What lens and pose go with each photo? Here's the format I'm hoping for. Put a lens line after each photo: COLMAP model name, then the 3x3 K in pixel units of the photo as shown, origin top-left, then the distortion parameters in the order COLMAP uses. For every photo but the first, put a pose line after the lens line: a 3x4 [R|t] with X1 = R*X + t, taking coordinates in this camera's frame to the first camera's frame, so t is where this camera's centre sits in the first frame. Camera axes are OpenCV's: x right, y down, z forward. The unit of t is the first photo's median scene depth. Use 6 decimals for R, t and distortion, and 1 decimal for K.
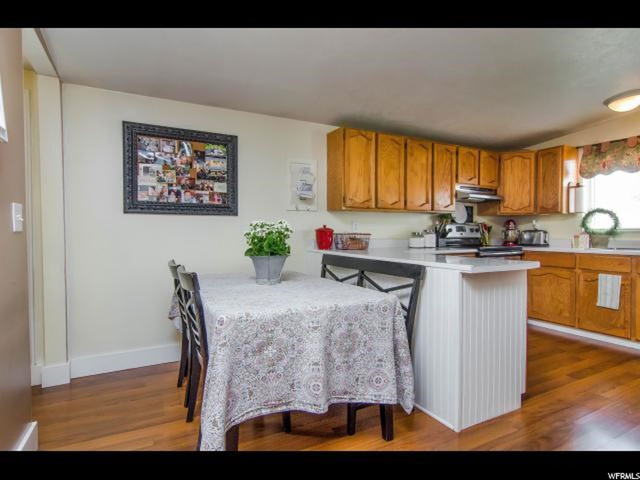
lens RADIAL K [[346.2, 0, 323.1], [0, 346.2, 242.0], [0, 0, 1]] dist [-0.001504, -0.000835]
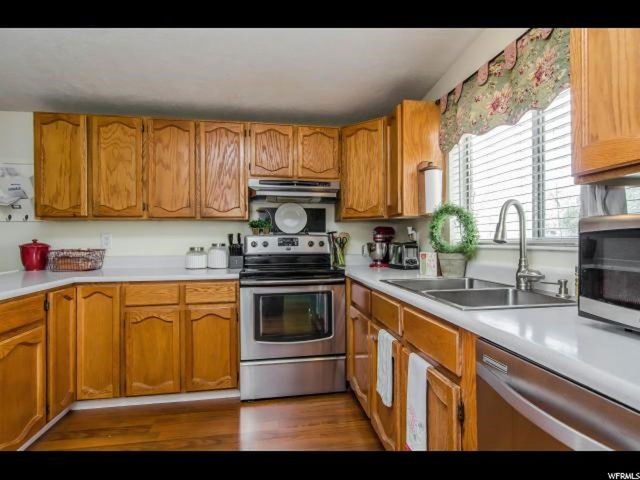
lens RADIAL K [[346.2, 0, 322.3], [0, 346.2, 240.2], [0, 0, 1]] dist [-0.001504, -0.000835]
pose [[0.948590, -0.004589, -0.316474, 0.749758], [-0.004392, 0.999608, -0.027659, -0.024032], [0.316477, 0.027627, 0.948198, 0.398056]]
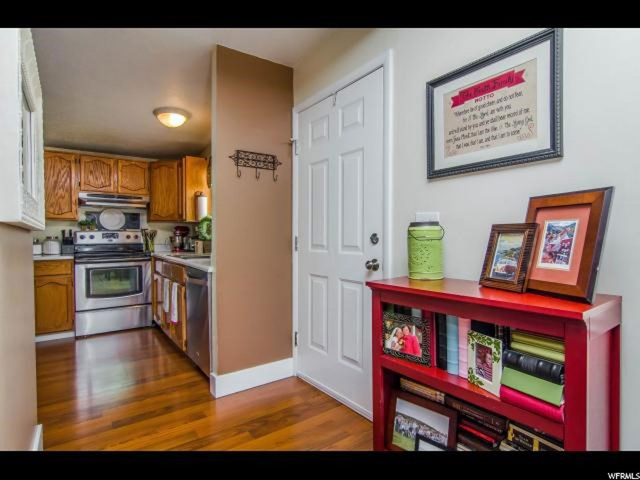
lens RADIAL K [[346.2, 0, 325.6], [0, 346.2, 238.7], [0, 0, 1]] dist [-0.001504, -0.000835]
pose [[0.989741, -0.004755, 0.142792, 0.962761], [0.007632, 0.999779, -0.019608, -0.004450], [-0.142667, 0.020497, 0.989558, -0.101142]]
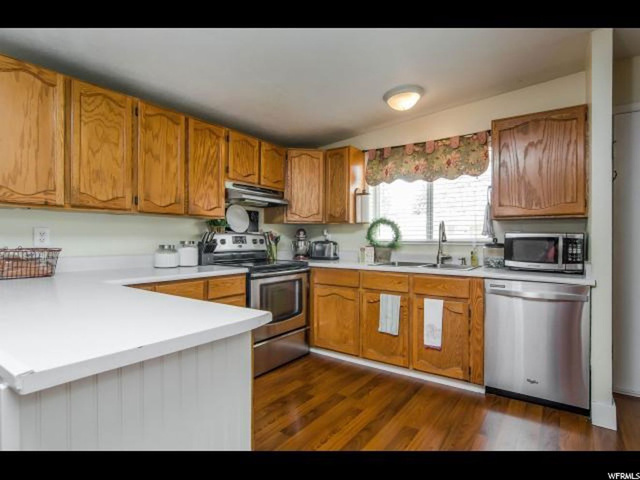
lens RADIAL K [[346.2, 0, 328.9], [0, 346.2, 241.5], [0, 0, 1]] dist [-0.001504, -0.000835]
pose [[0.886076, 0.003174, 0.463530, 0.238460], [0.005271, 0.999843, -0.016923, -0.021642], [-0.463511, 0.017438, 0.885920, 0.245113]]
